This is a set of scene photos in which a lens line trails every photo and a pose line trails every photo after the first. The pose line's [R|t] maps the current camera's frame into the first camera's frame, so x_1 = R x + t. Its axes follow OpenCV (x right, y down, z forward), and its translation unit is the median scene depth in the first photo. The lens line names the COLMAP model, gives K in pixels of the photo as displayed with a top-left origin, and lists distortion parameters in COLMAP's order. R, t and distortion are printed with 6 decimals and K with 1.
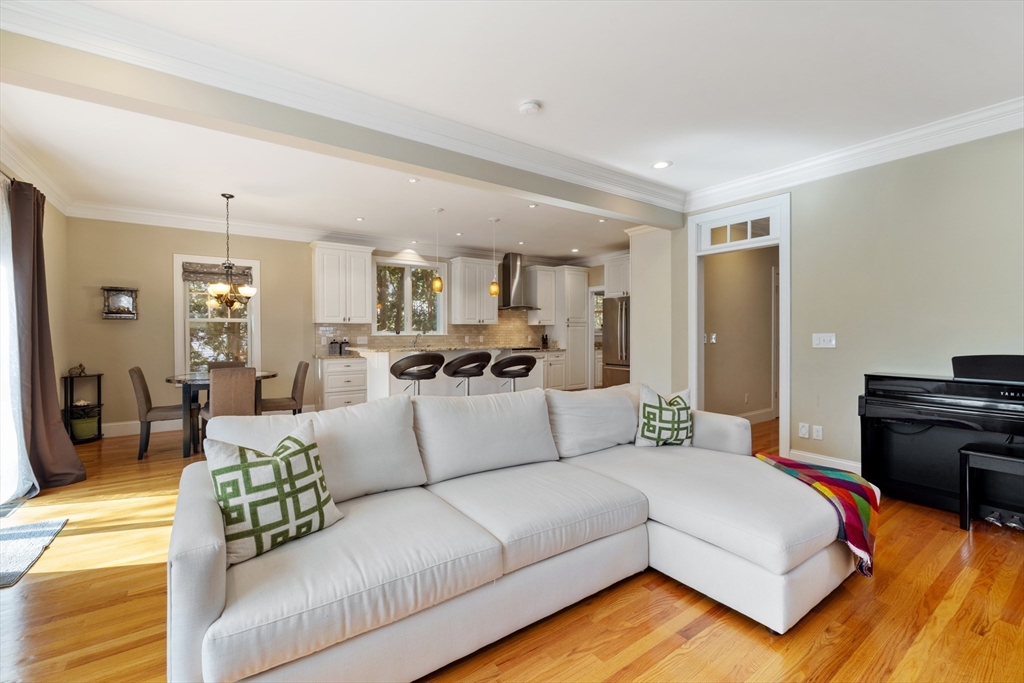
lens RADIAL K [[433.9, 0, 505.3], [0, 433.9, 335.8], [0, 0, 1]] dist [-0.000551, -0.000141]
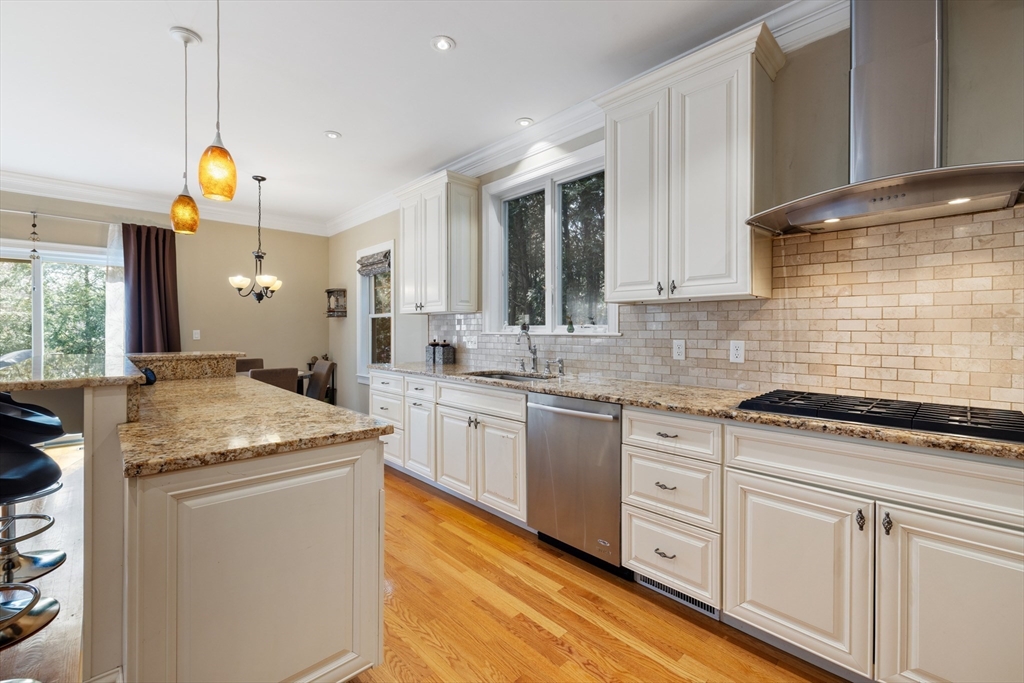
lens RADIAL K [[435.7, 0, 507.6], [0, 435.7, 333.8], [0, 0, 1]] dist [-0.001209, -0.000102]
pose [[0.141579, 0.009173, -0.989884, 0.307972], [-0.008785, 0.999929, 0.008010, -0.007232], [0.989888, 0.007562, 0.141650, 1.252939]]
